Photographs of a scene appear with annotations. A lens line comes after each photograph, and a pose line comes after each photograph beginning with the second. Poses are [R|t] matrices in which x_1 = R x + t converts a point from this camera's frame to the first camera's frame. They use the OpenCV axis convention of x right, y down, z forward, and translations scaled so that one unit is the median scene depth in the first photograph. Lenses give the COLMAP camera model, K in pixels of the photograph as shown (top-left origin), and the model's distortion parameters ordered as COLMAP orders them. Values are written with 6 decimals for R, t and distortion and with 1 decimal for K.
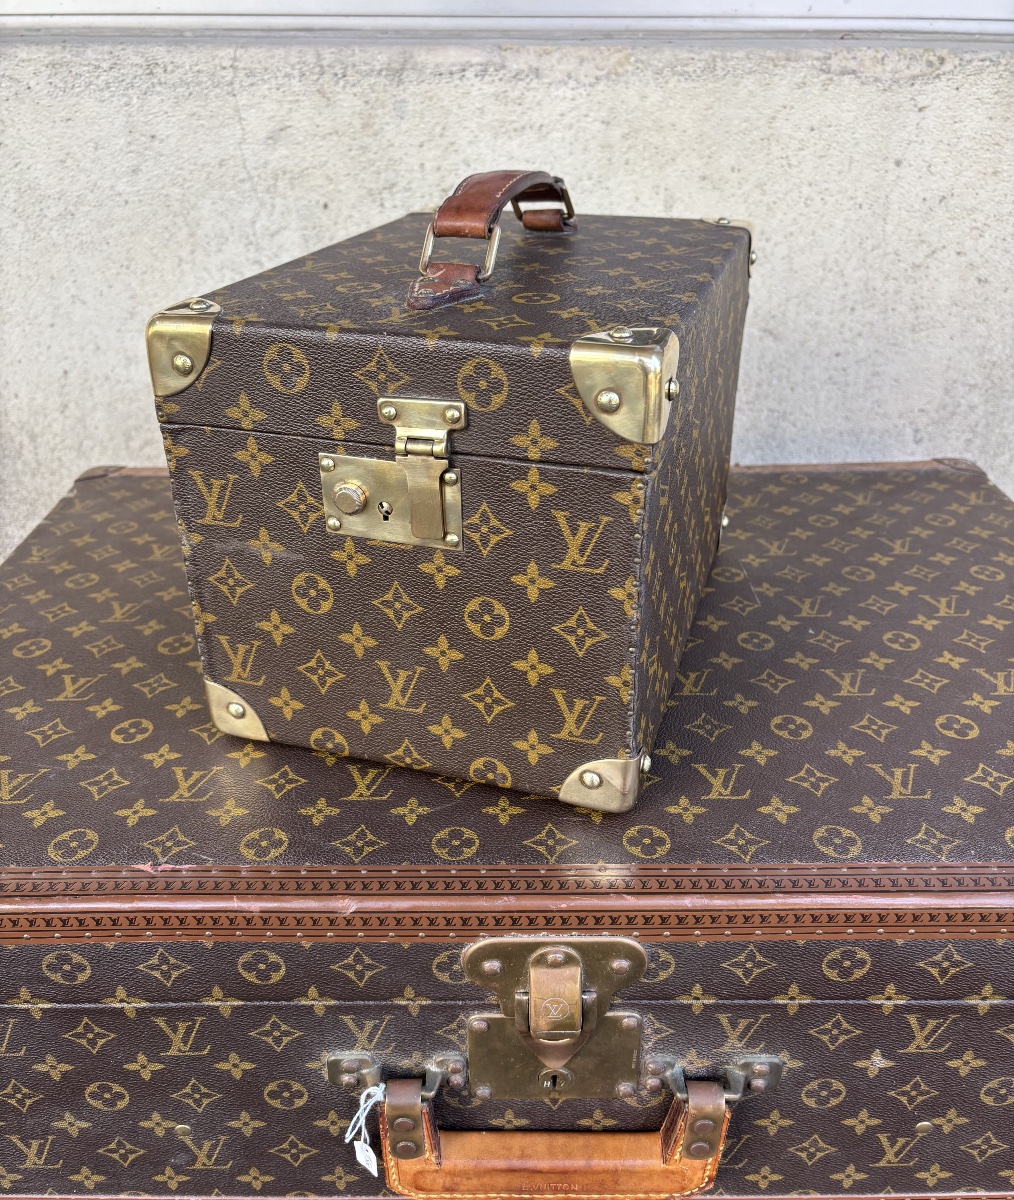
lens RADIAL K [[1130.5, 0, 497.4], [0, 1130.5, 581.3], [0, 0, 1]] dist [0.002346, 0.047035]
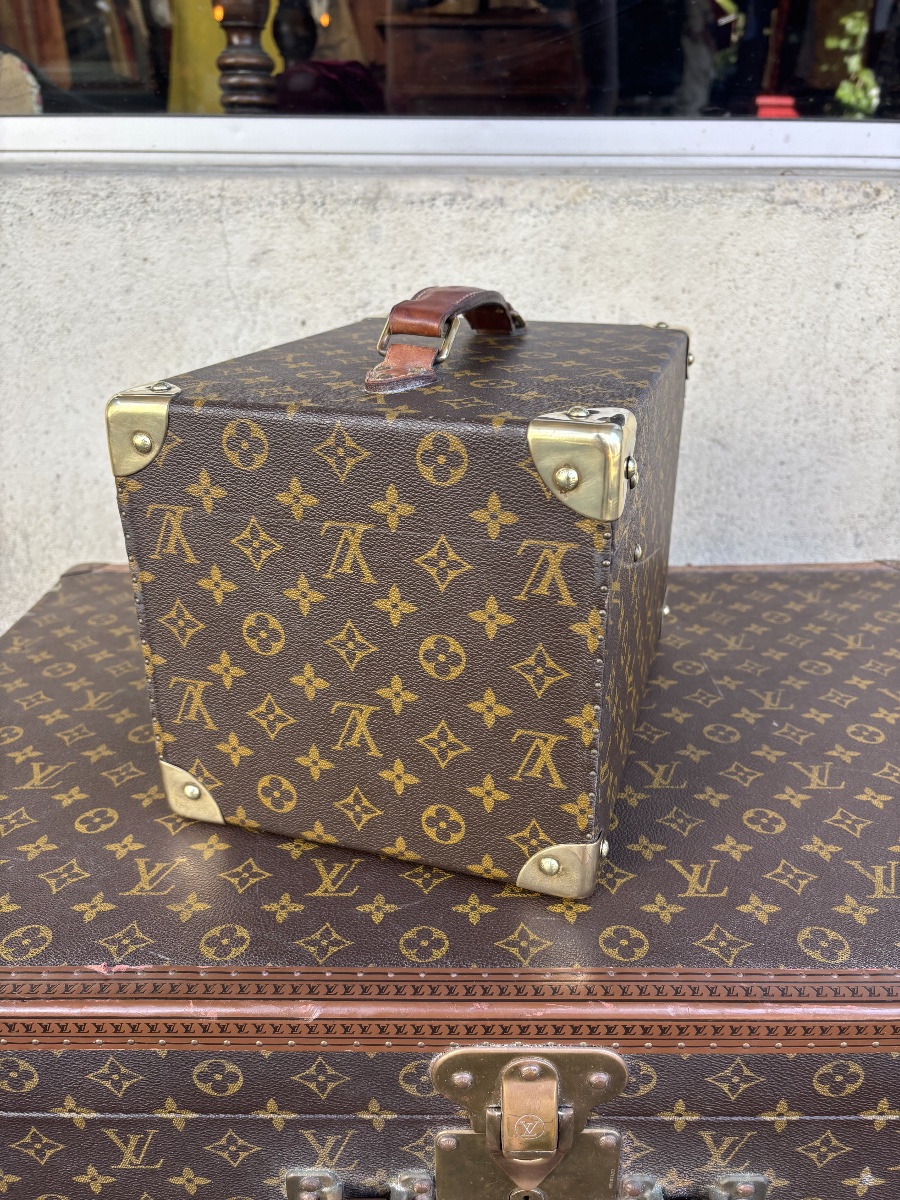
lens RADIAL K [[1001.0, 0, 450.0], [0, 1001.0, 600.0], [0, 0, 1]] dist [-0.054226, 0.173273]
pose [[0.999977, 0.006135, -0.002966, -0.012375], [-0.006353, 0.996768, -0.080078, 0.007901], [0.002465, 0.080095, 0.996784, 0.115016]]
